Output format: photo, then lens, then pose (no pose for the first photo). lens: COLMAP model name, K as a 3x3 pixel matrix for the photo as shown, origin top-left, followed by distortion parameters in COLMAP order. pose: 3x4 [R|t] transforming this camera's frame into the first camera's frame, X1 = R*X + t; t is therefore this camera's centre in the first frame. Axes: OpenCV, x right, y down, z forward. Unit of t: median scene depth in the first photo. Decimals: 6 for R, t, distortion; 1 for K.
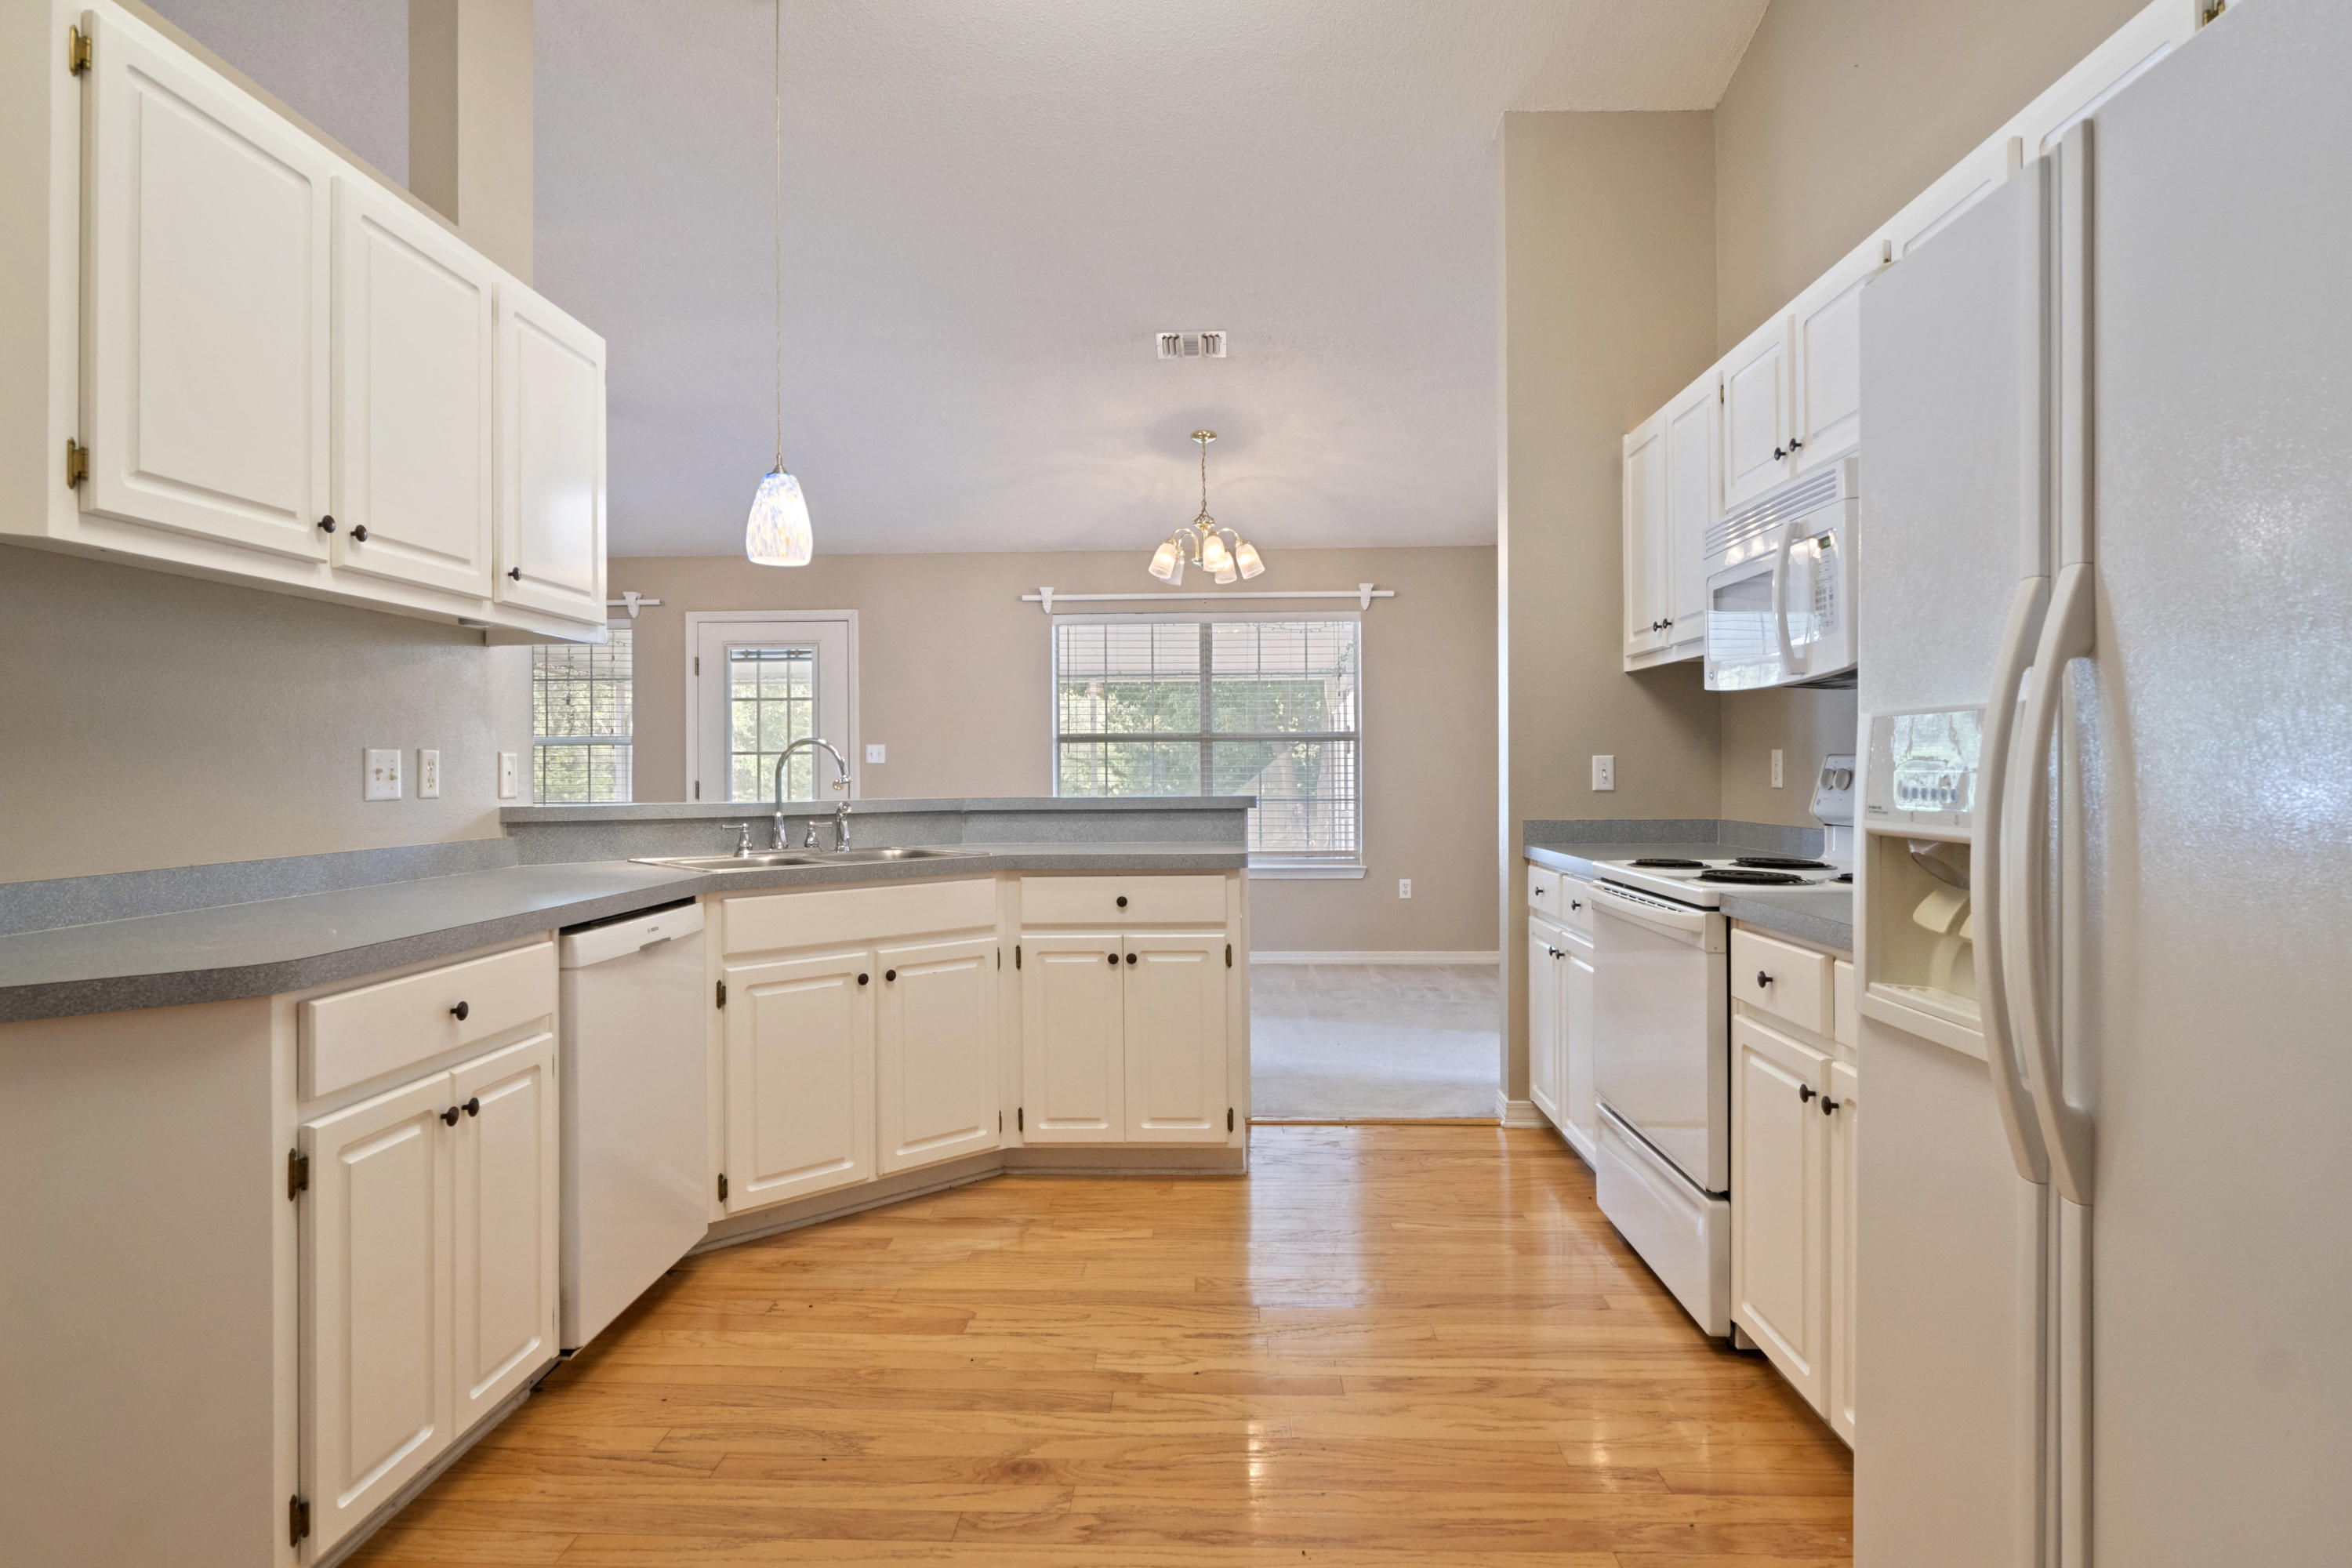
lens RADIAL K [[1263.3, 0, 1176.0], [0, 1263.3, 784.0], [0, 0, 1]] dist [-0.003490, 0.000486]
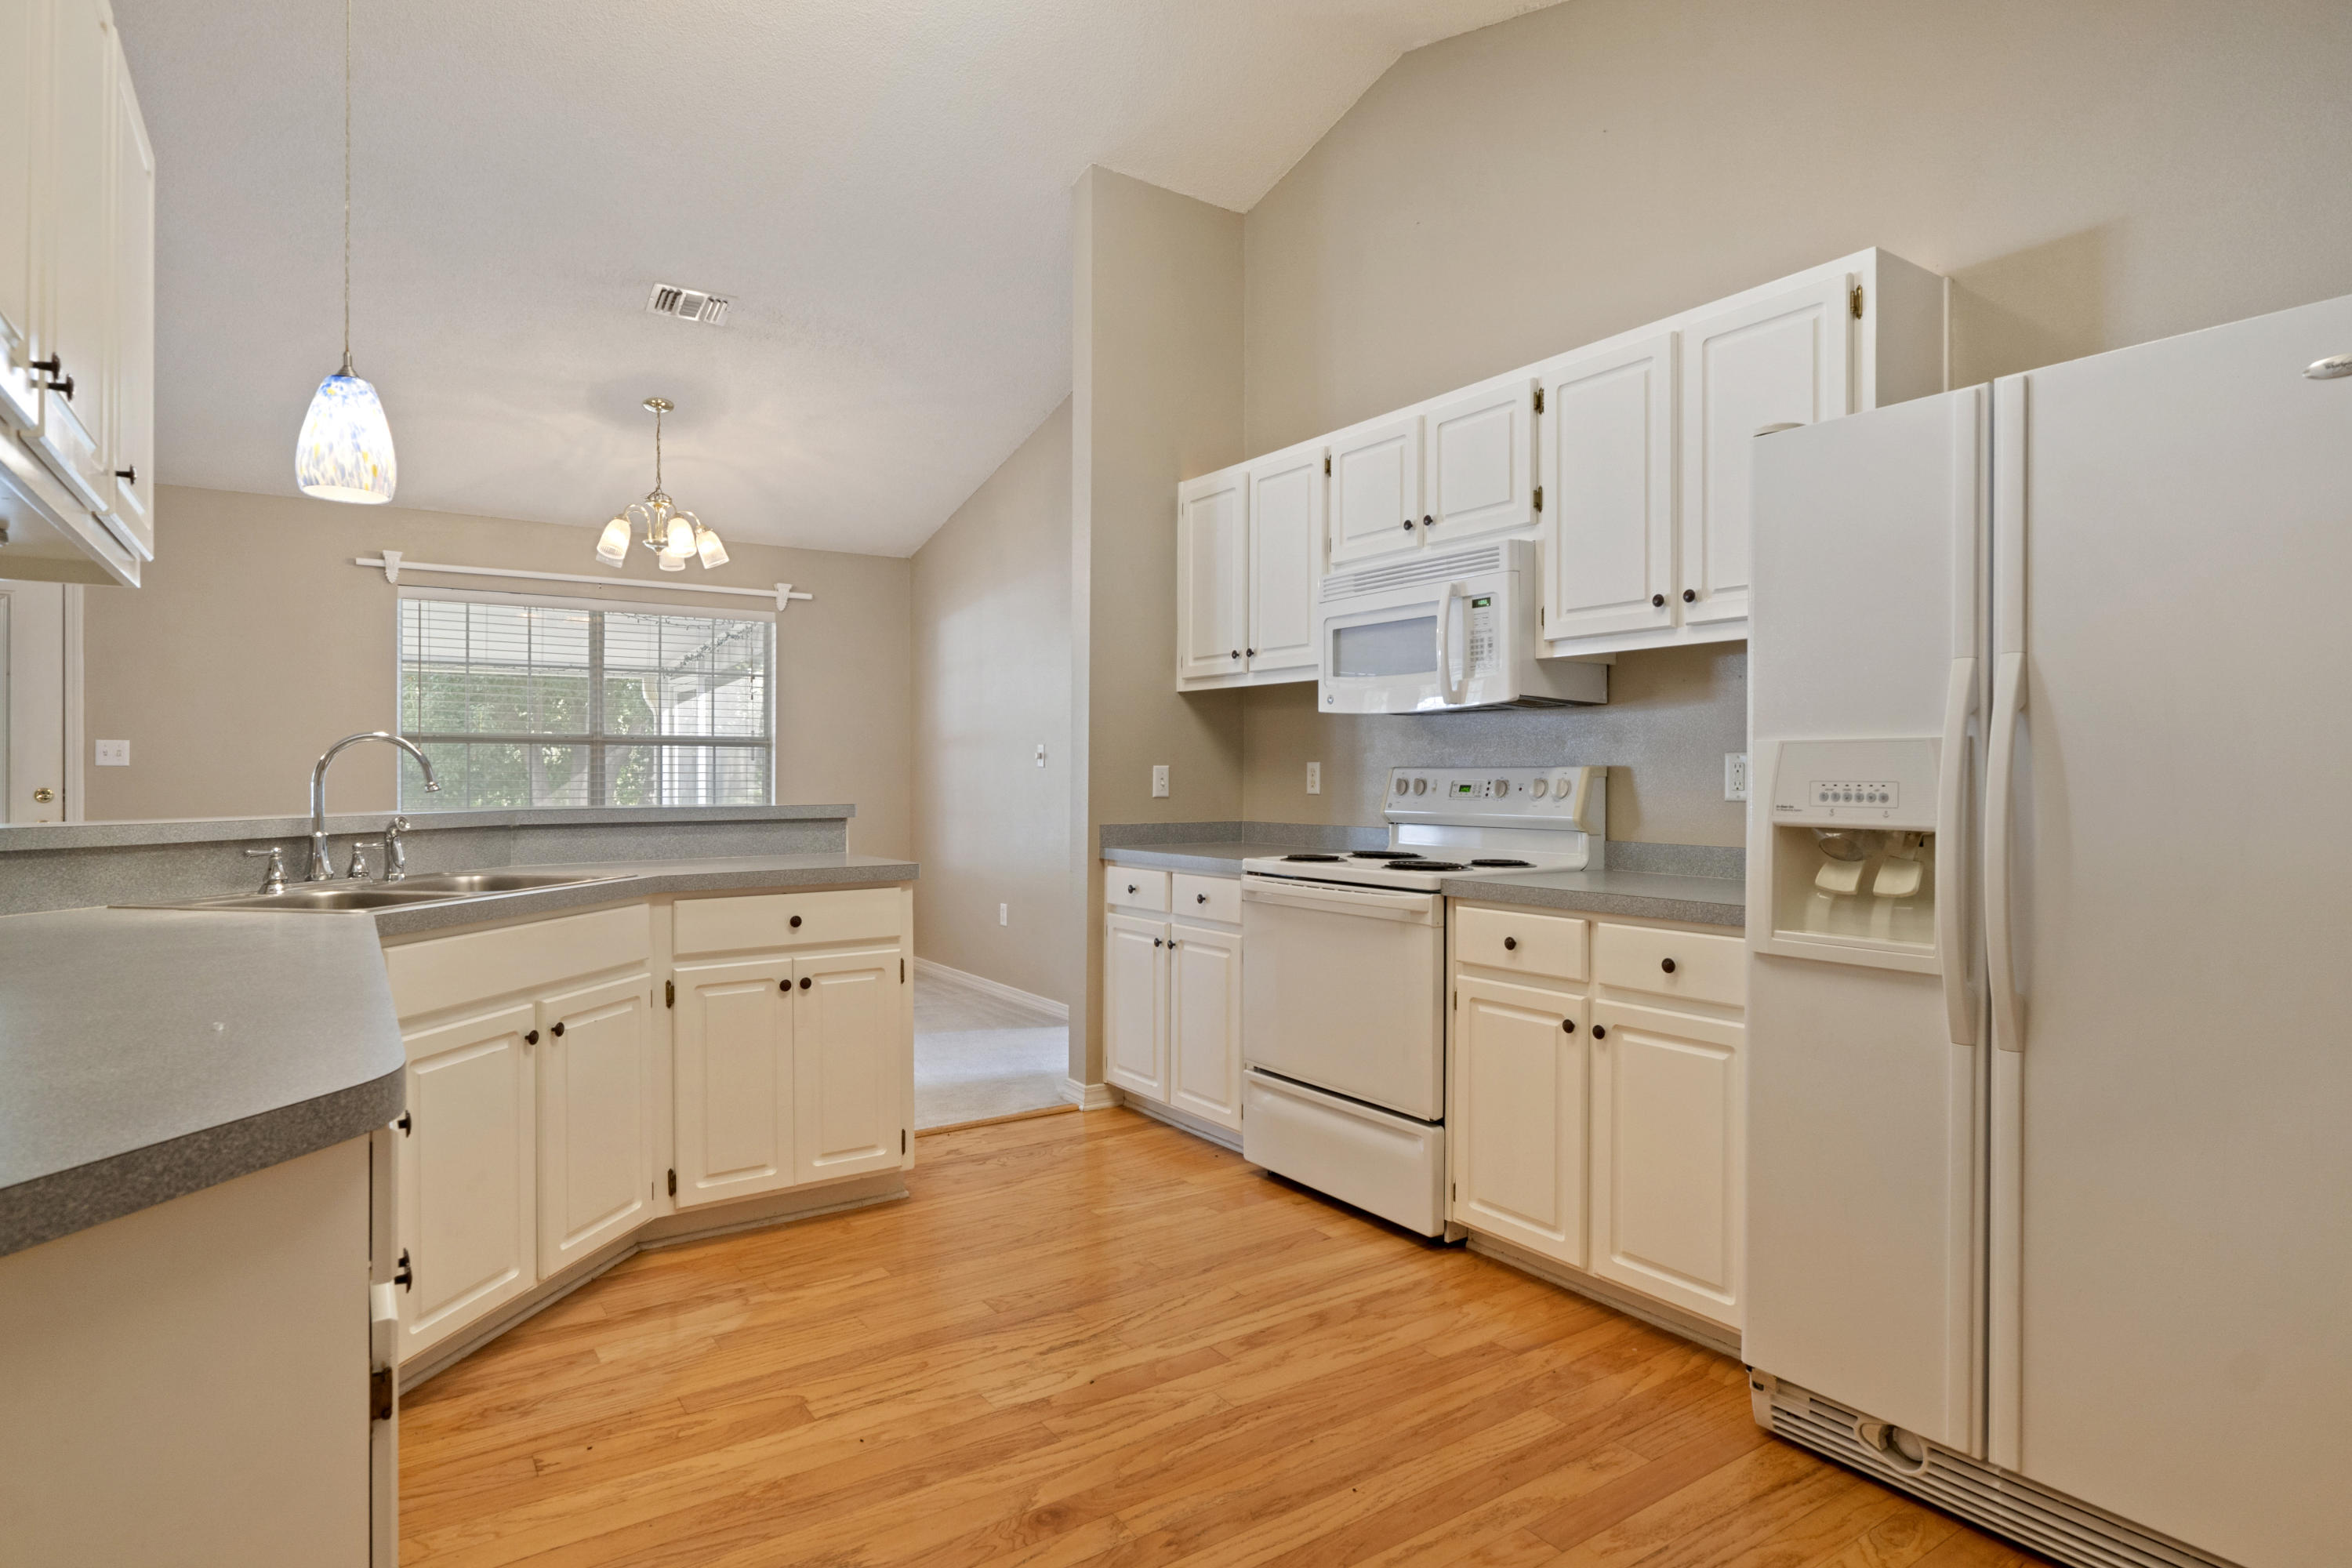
lens RADIAL K [[1248.1, 0, 1172.3], [0, 1248.1, 796.3], [0, 0, 1]] dist [-0.002415, -0.000945]
pose [[0.807852, -0.004411, 0.589369, -0.350873], [0.002344, 0.999988, 0.004271, -0.000132], [-0.589381, -0.002068, 0.807852, 0.114675]]
